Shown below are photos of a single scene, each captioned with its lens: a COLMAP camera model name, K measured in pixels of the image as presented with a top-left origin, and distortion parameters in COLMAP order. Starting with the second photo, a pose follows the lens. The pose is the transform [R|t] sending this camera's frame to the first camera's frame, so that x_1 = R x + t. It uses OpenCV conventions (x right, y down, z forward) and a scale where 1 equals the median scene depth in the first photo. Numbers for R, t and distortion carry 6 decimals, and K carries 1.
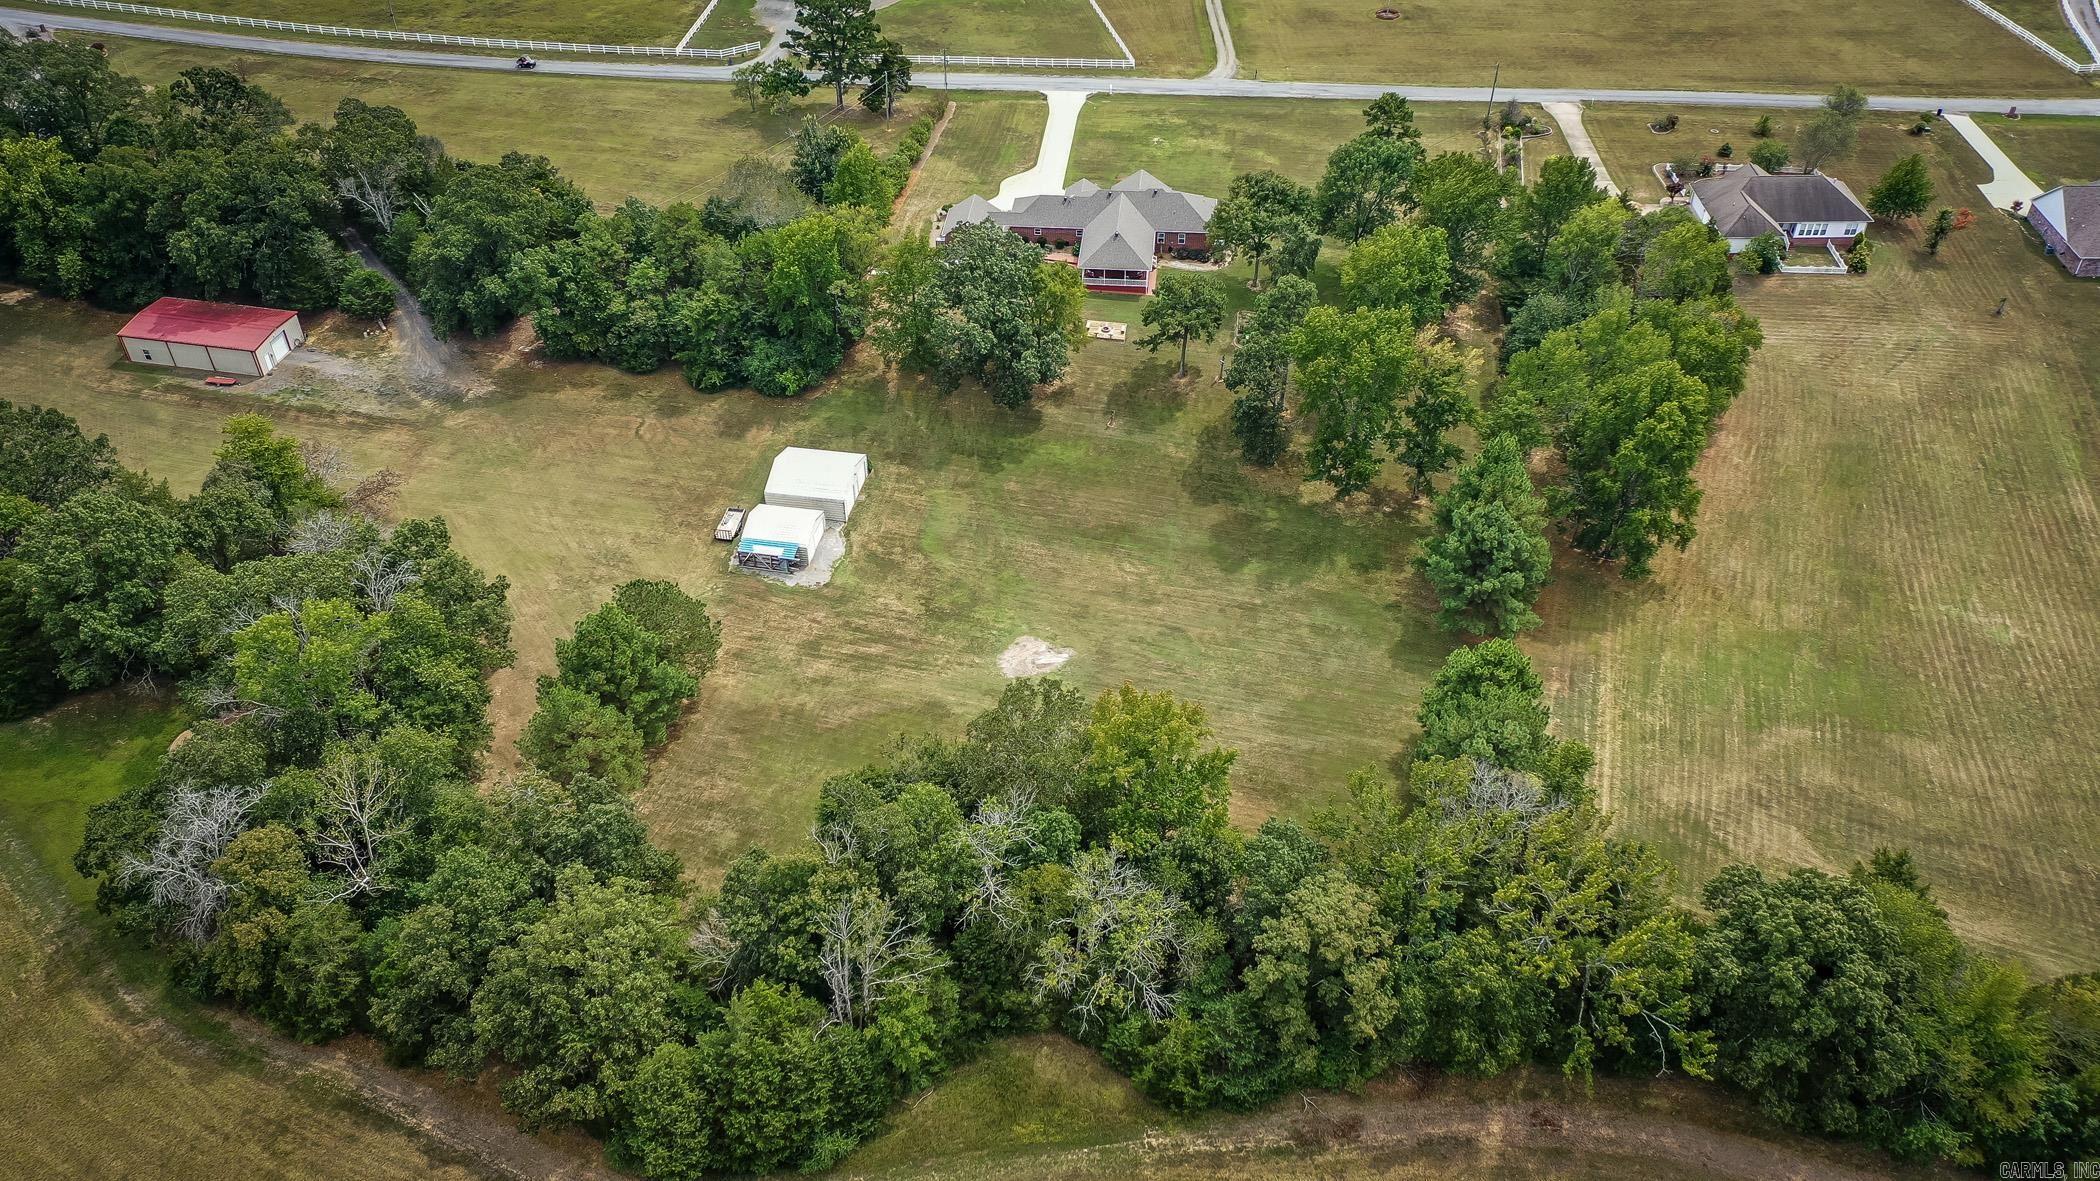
lens RADIAL K [[1661.0, 0, 1047.4], [0, 1661.0, 592.2], [0, 0, 1]] dist [0.019216, 0.012029]
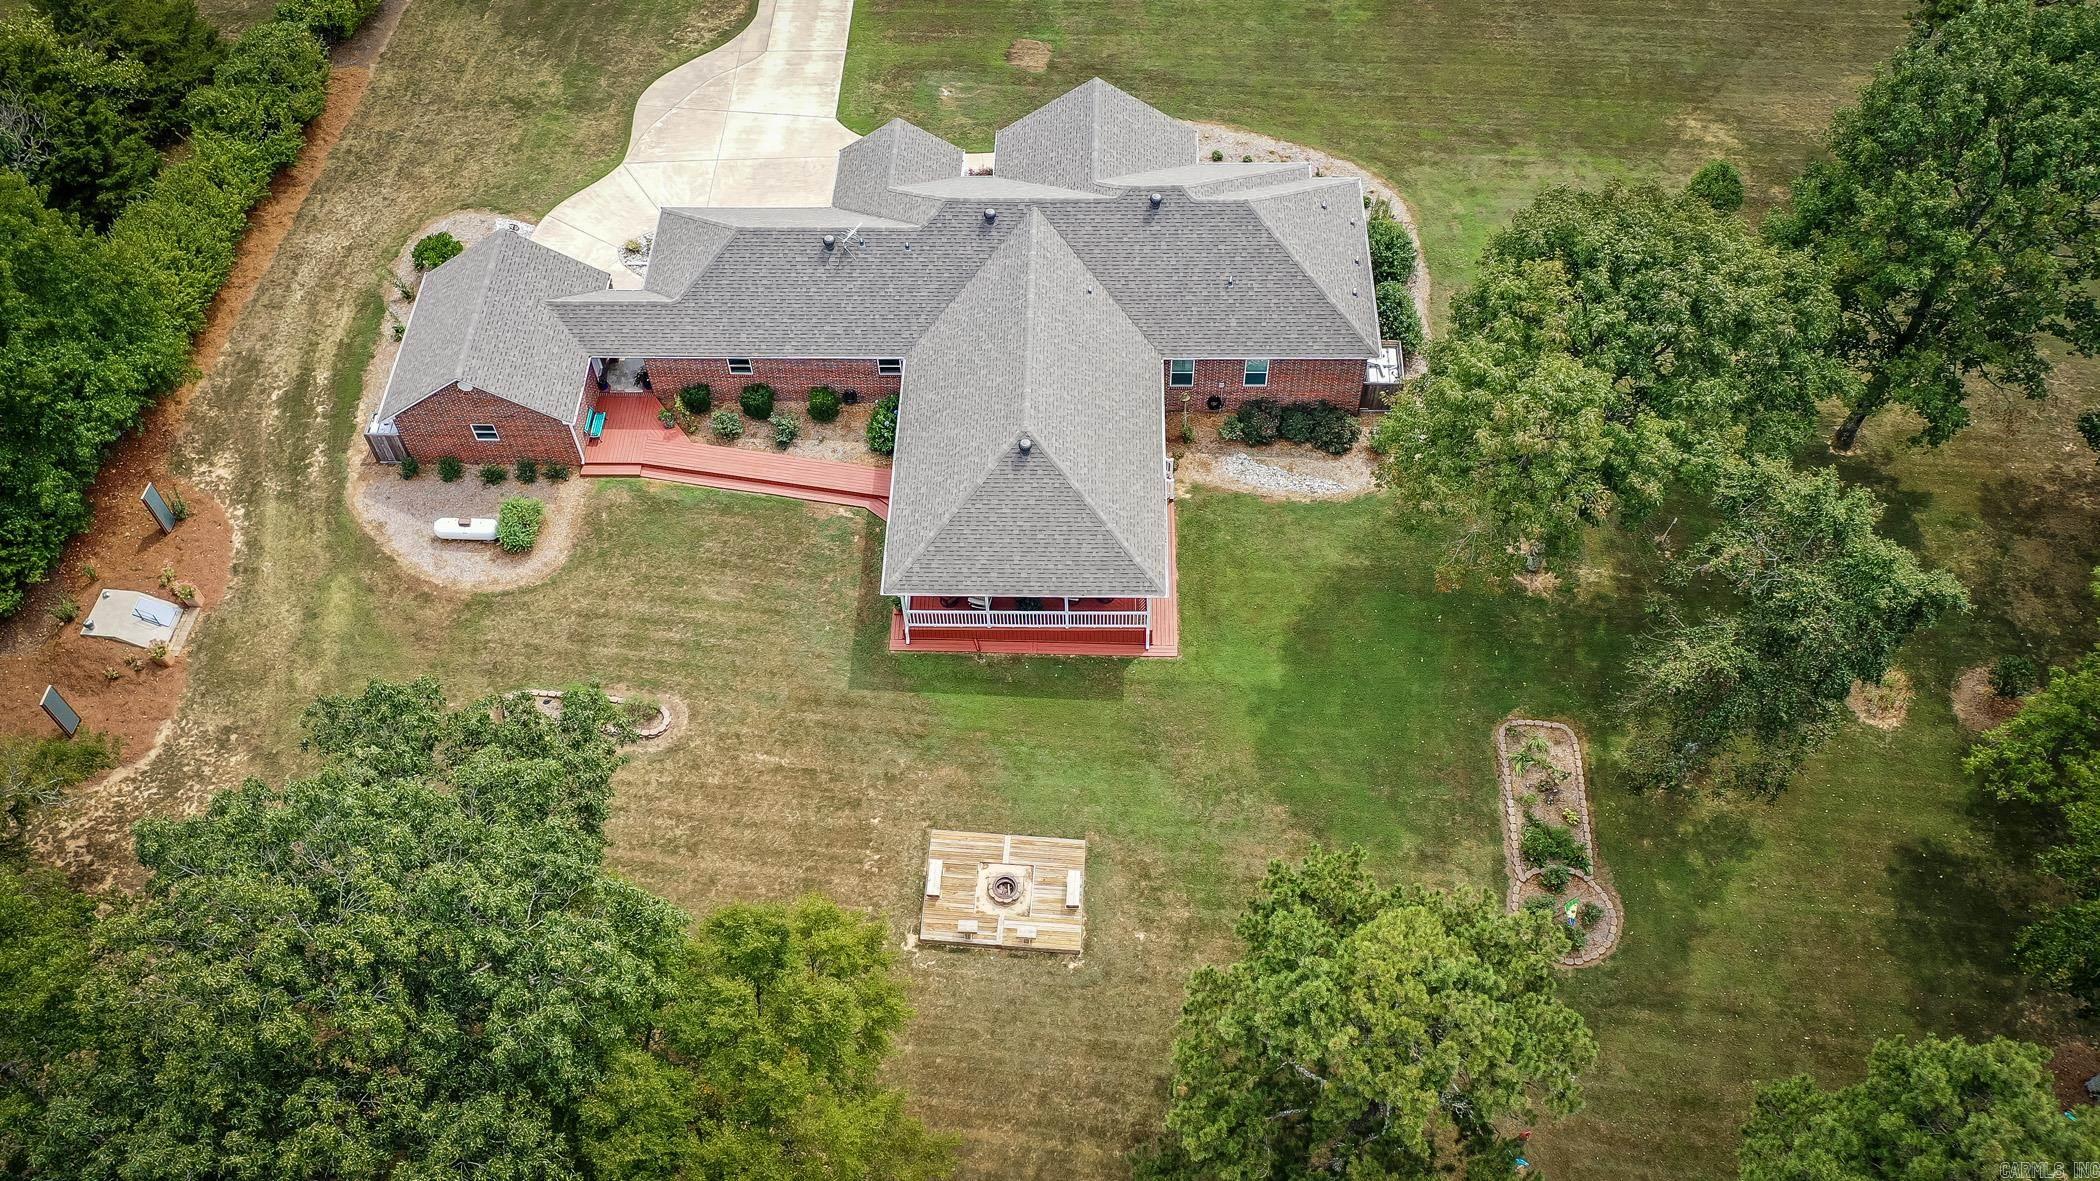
lens RADIAL K [[1661.0, 0, 1048.2], [0, 1661.0, 589.1], [0, 0, 1]] dist [0.019216, 0.012029]
pose [[0.997111, -0.067622, 0.034586, 0.036623], [0.056495, 0.964664, 0.257354, -0.270695], [-0.050767, -0.254656, 0.965698, 0.778500]]
